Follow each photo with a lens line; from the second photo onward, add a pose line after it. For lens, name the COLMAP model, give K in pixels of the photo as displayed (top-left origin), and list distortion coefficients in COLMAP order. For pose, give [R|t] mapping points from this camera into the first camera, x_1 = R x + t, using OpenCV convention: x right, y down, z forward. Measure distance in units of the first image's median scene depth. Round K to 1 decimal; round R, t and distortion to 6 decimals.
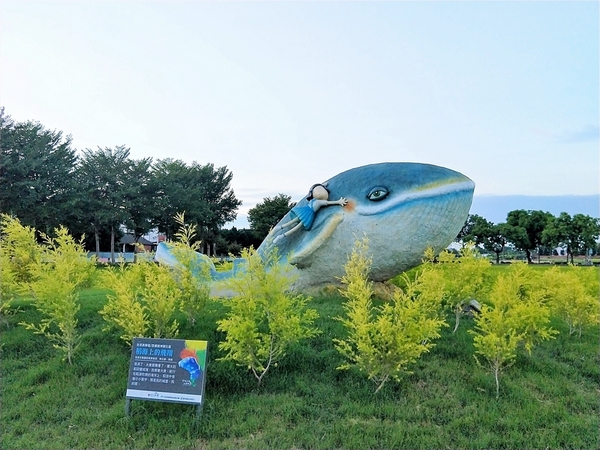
lens RADIAL K [[499.6, 0, 300.0], [0, 499.6, 225.0], [0, 0, 1]] dist [0.178502, -0.324131]
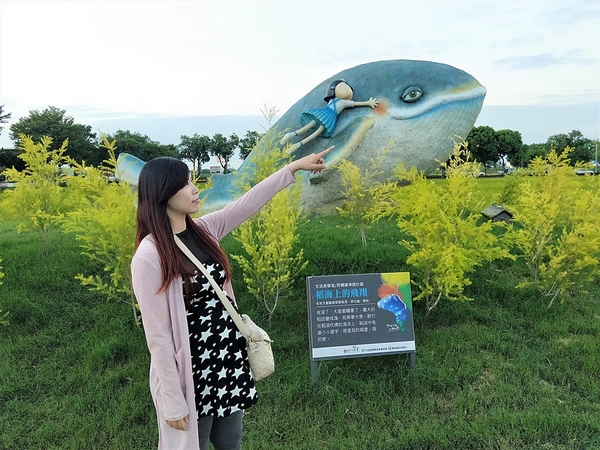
lens RADIAL K [[499.6, 0, 300.0], [0, 499.6, 225.0], [0, 0, 1]] dist [0.178502, -0.324131]
pose [[0.894435, -0.063811, 0.442623, -0.431747], [-0.003555, 0.988722, 0.149722, 0.031521], [-0.447185, -0.135490, 0.884120, 0.273698]]
